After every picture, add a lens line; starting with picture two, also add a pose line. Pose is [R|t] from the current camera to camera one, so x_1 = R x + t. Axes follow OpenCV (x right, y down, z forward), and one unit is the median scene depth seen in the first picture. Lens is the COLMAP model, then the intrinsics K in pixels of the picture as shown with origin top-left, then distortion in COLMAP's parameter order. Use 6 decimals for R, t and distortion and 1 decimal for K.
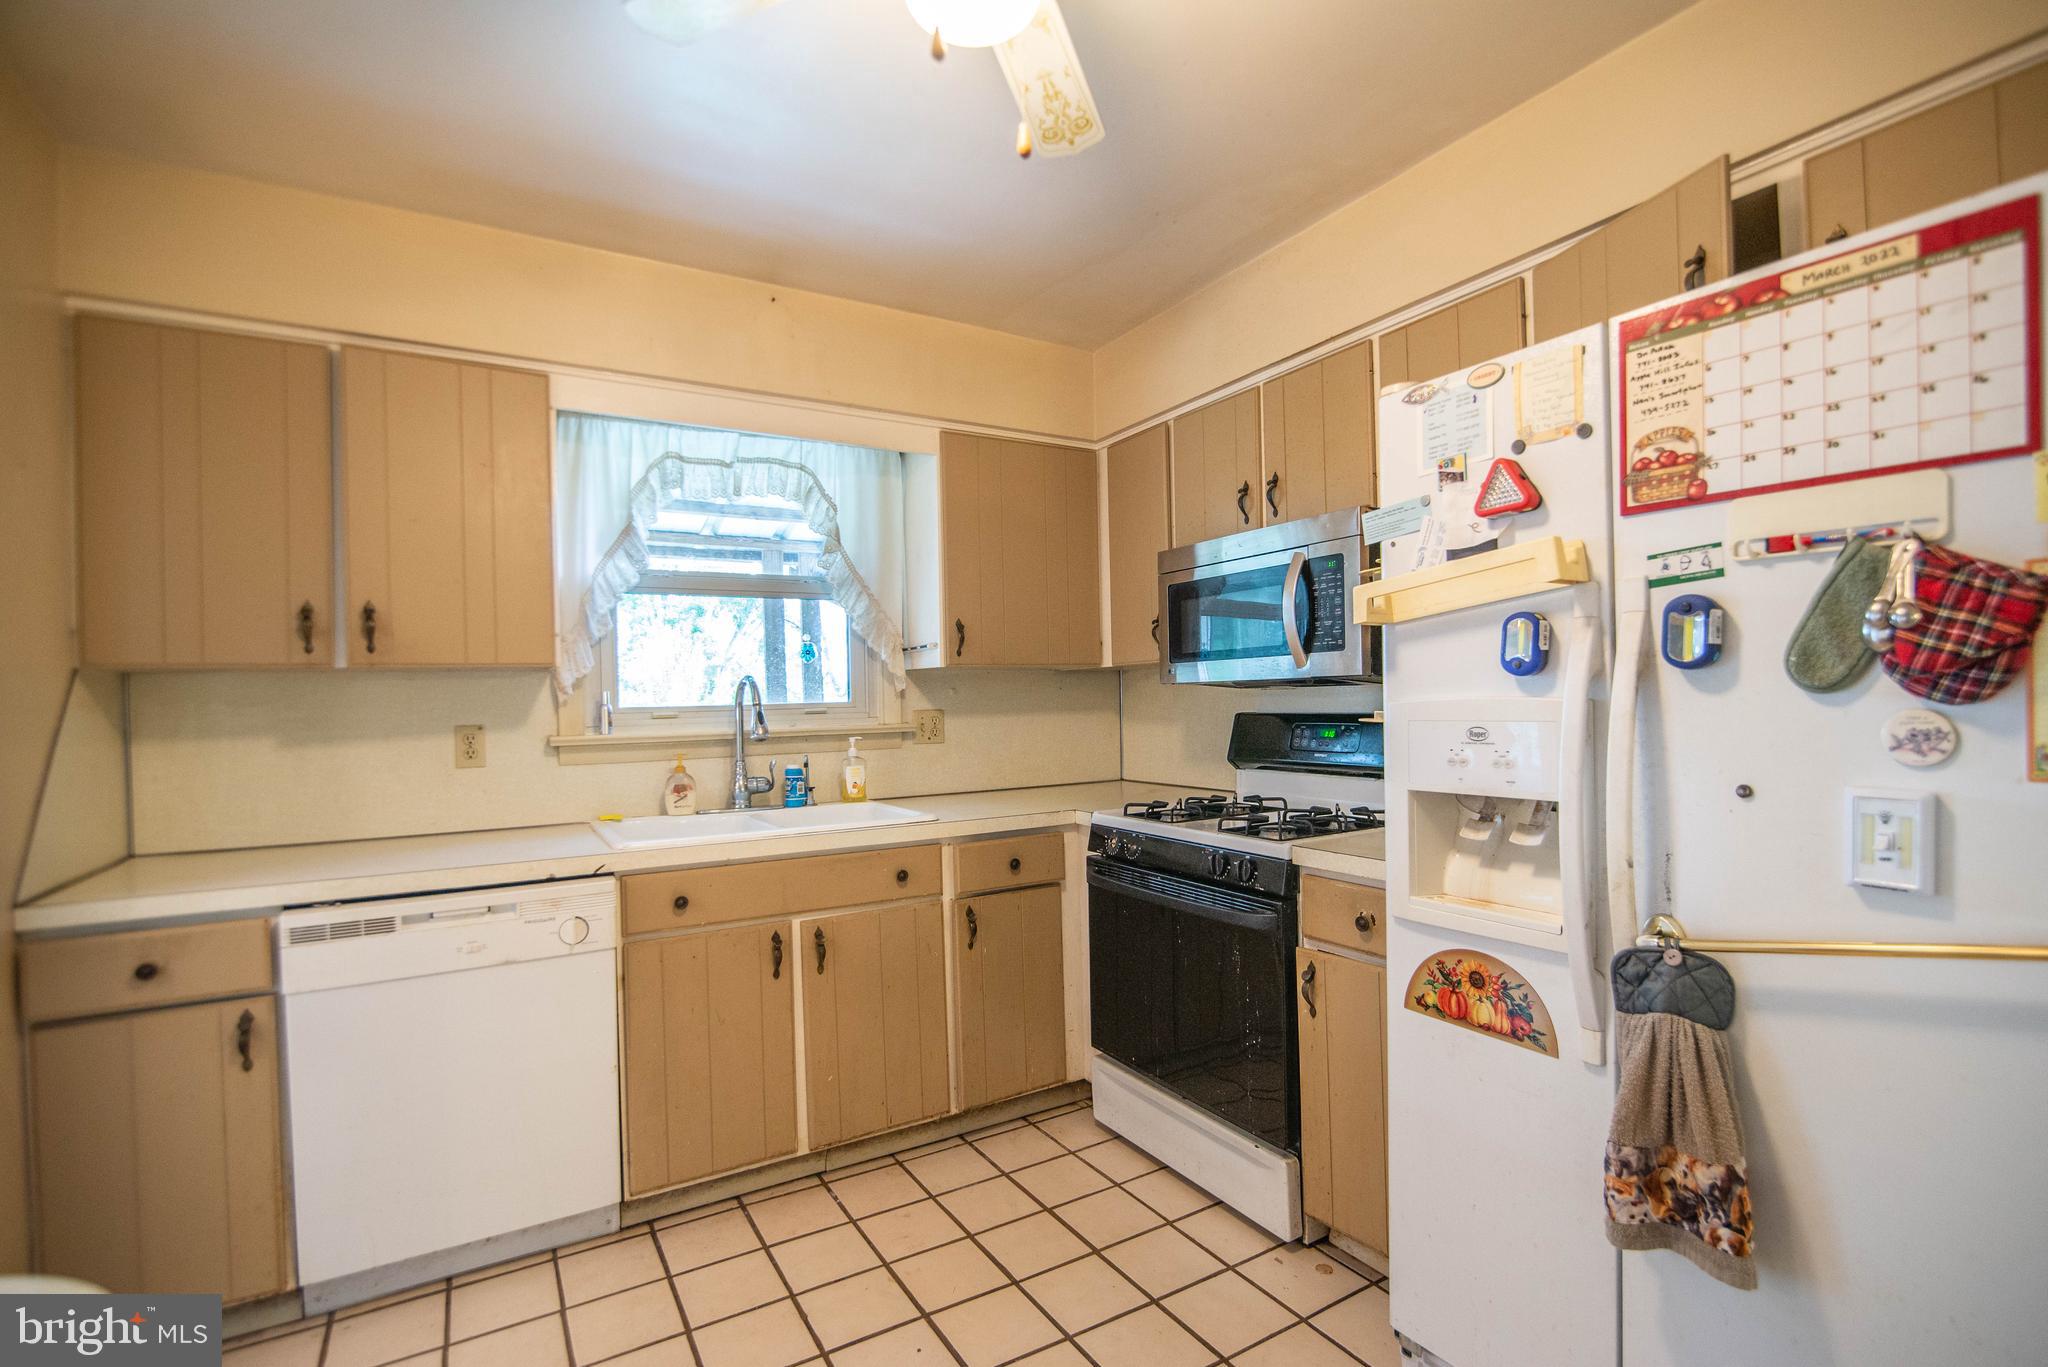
lens RADIAL K [[945.2, 0, 1031.9], [0, 945.2, 698.8], [0, 0, 1]] dist [-0.021808, 0.000737]
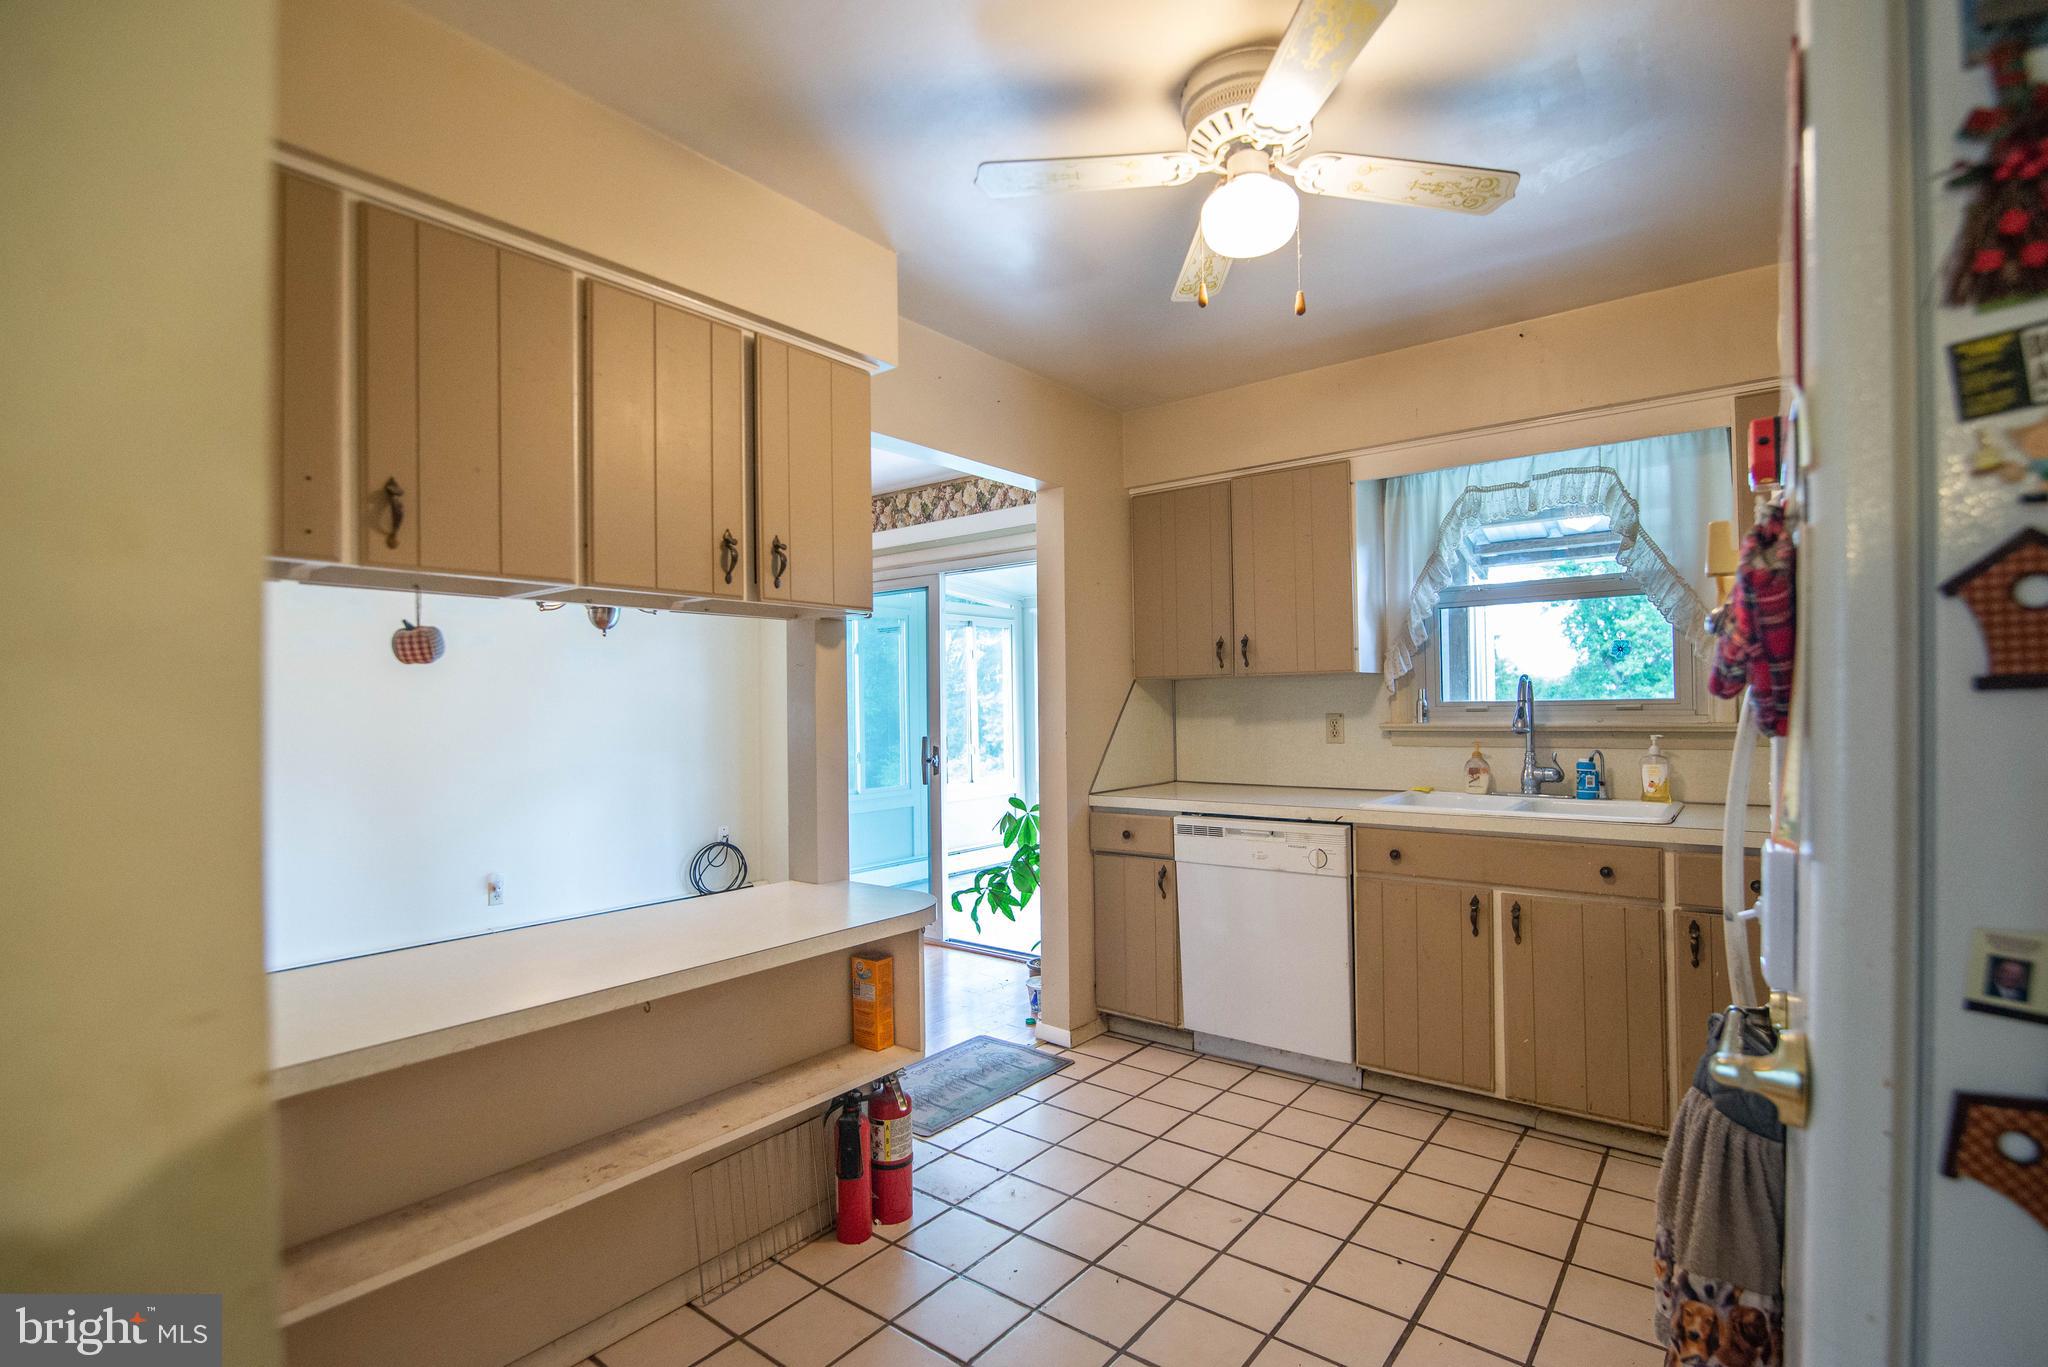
lens RADIAL K [[945.2, 0, 1031.9], [0, 945.2, 698.8], [0, 0, 1]] dist [-0.021808, 0.000737]
pose [[0.355781, 0.010704, -0.934508, 0.703250], [0.004814, 0.999900, 0.013285, -0.018128], [0.934557, -0.009225, 0.355694, 0.081845]]
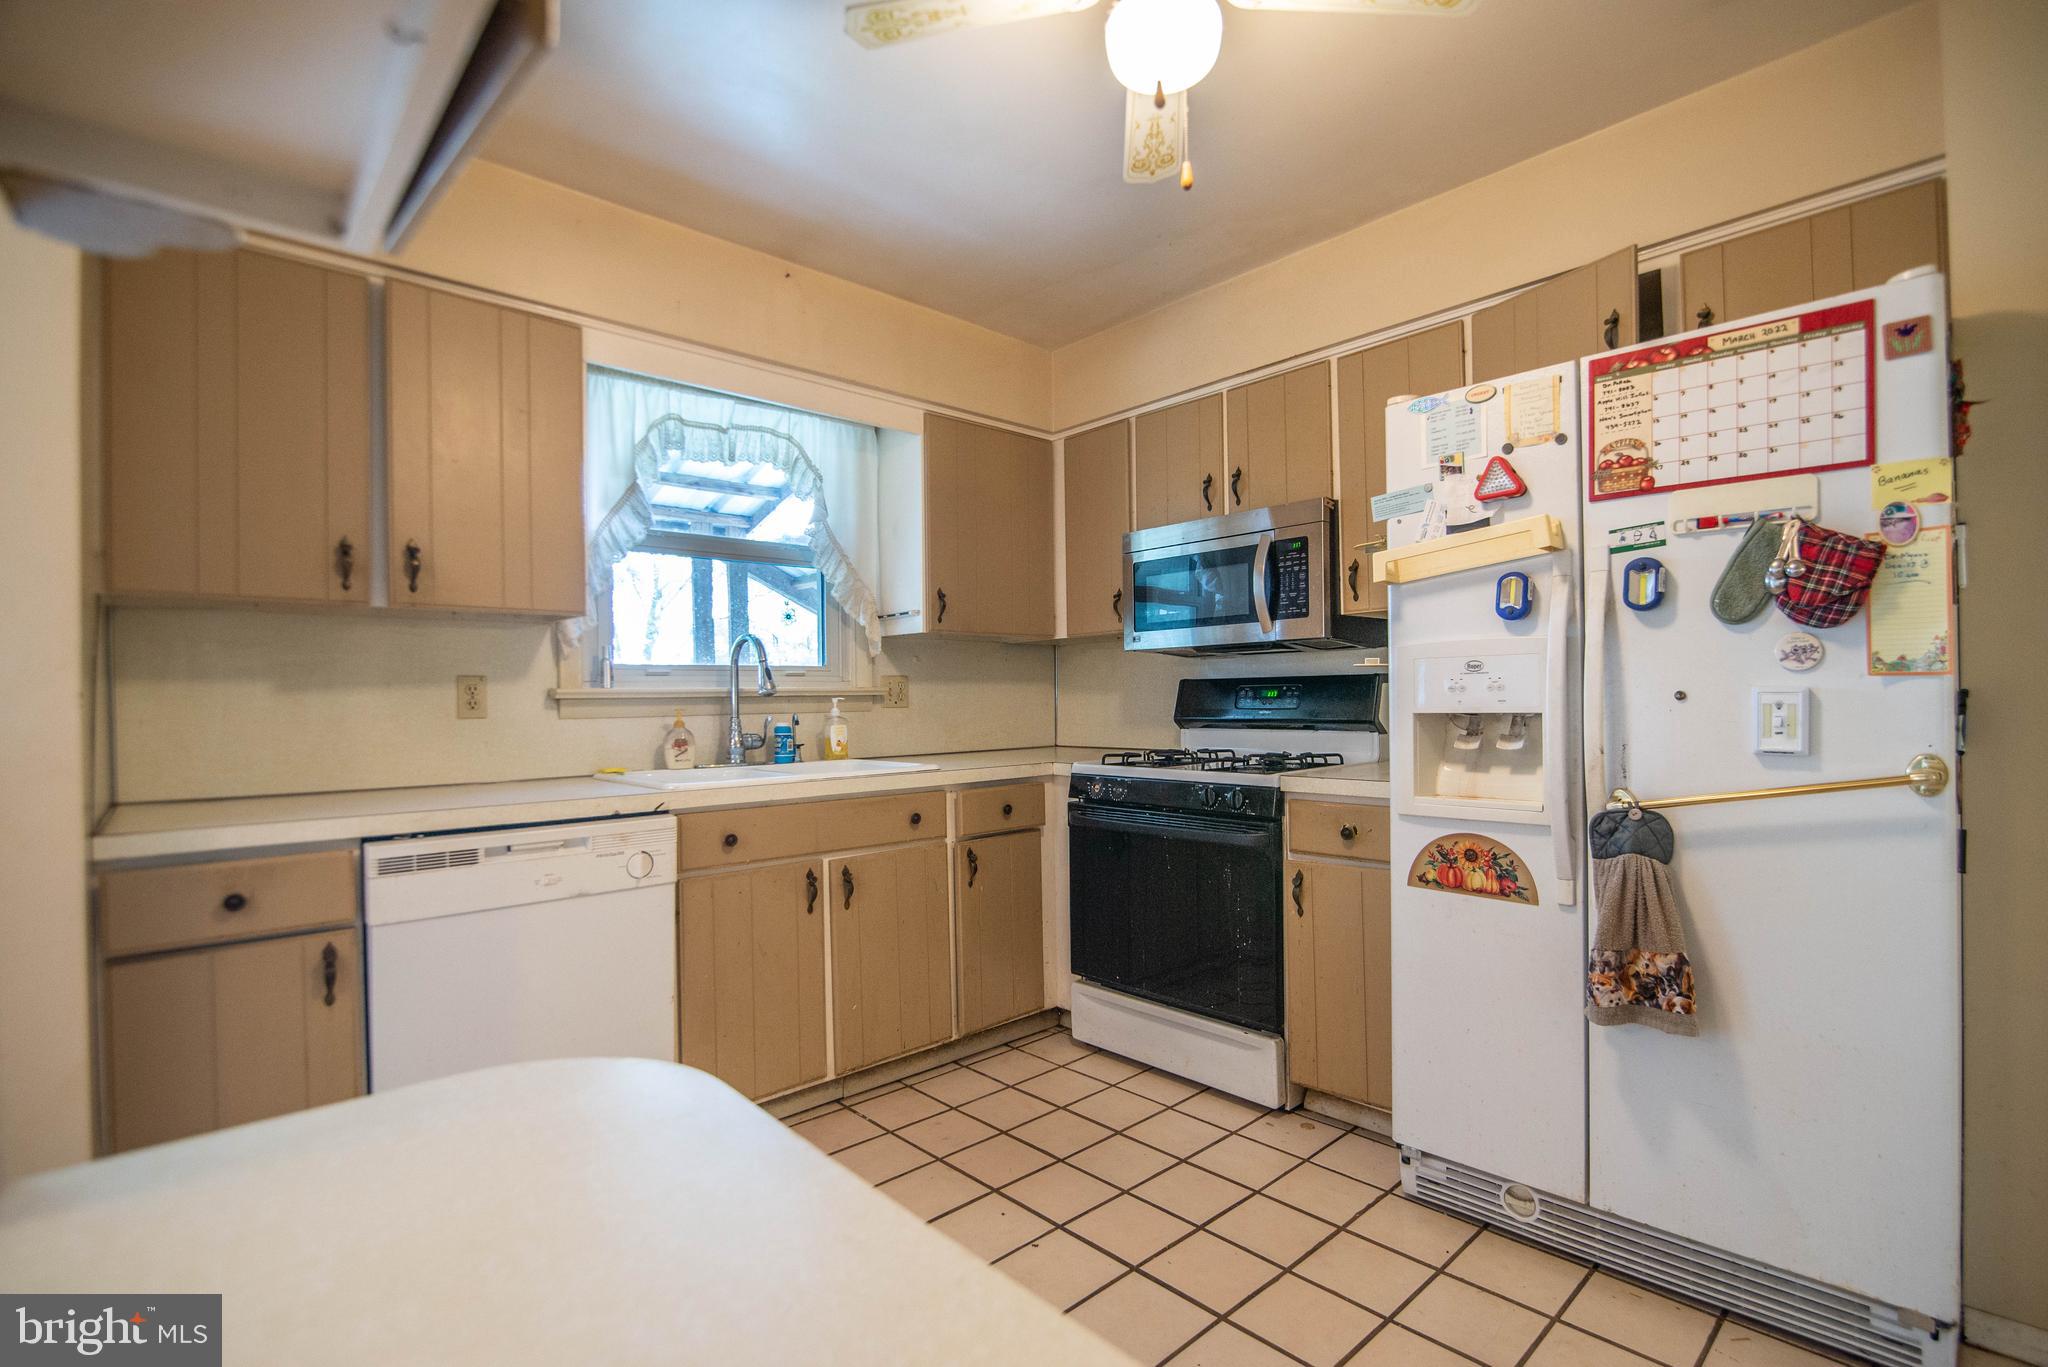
lens RADIAL K [[949.1, 0, 1030.8], [0, 949.1, 700.5], [0, 0, 1]] dist [-0.021125, 0.000279]
pose [[0.977719, 0.007682, 0.209779, -0.287924], [-0.006899, 0.999966, -0.004463, 0.067769], [-0.209807, 0.002916, 0.977739, -0.111347]]
